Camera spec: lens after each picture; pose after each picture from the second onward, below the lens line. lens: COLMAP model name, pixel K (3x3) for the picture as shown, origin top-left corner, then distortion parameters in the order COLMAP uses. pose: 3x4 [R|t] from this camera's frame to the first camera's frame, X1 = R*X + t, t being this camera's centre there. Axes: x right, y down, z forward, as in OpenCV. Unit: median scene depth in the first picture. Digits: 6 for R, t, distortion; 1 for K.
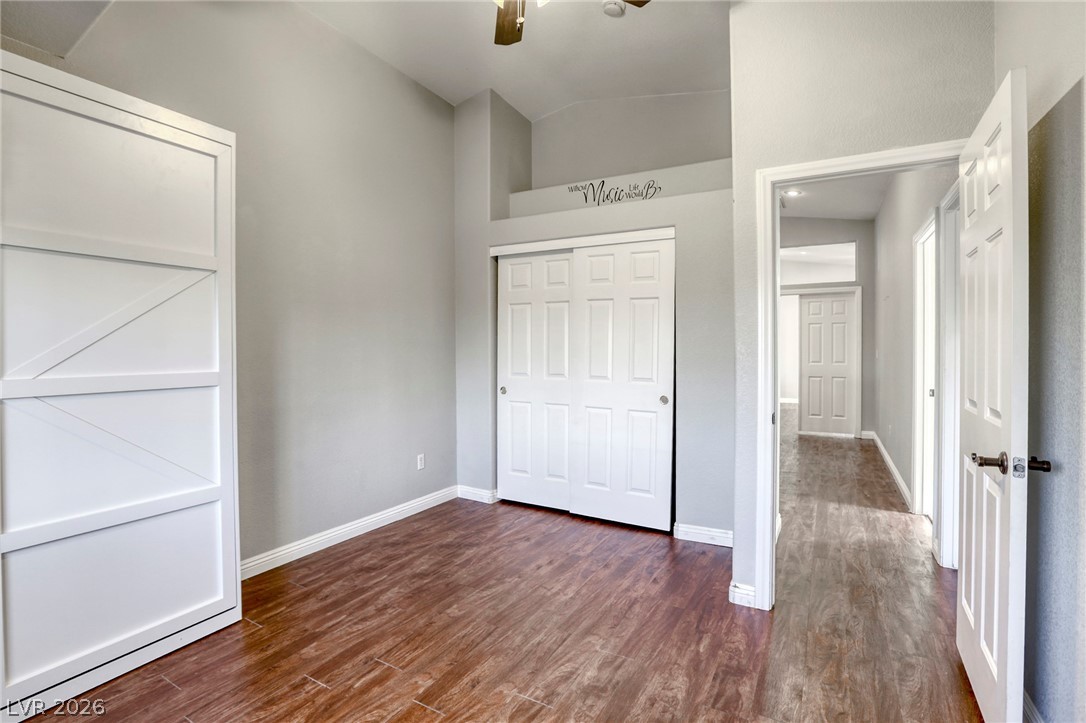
lens RADIAL K [[514.1, 0, 545.7], [0, 514.1, 357.0], [0, 0, 1]] dist [-0.005535, 0.000927]
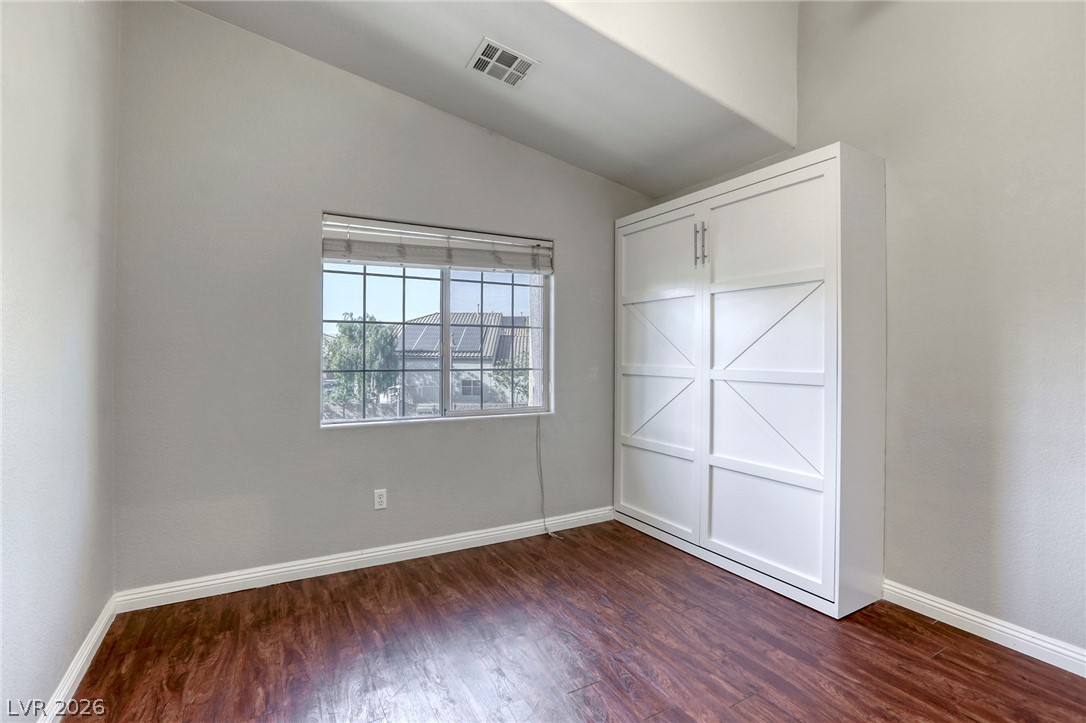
lens RADIAL K [[514.1, 0, 544.9], [0, 514.1, 358.2], [0, 0, 1]] dist [-0.005535, 0.000927]
pose [[-0.523714, 0.000992, -0.851893, 0.591979], [-0.013591, 0.999862, 0.009520, -0.004983], [0.851786, 0.016563, -0.523629, 1.069983]]
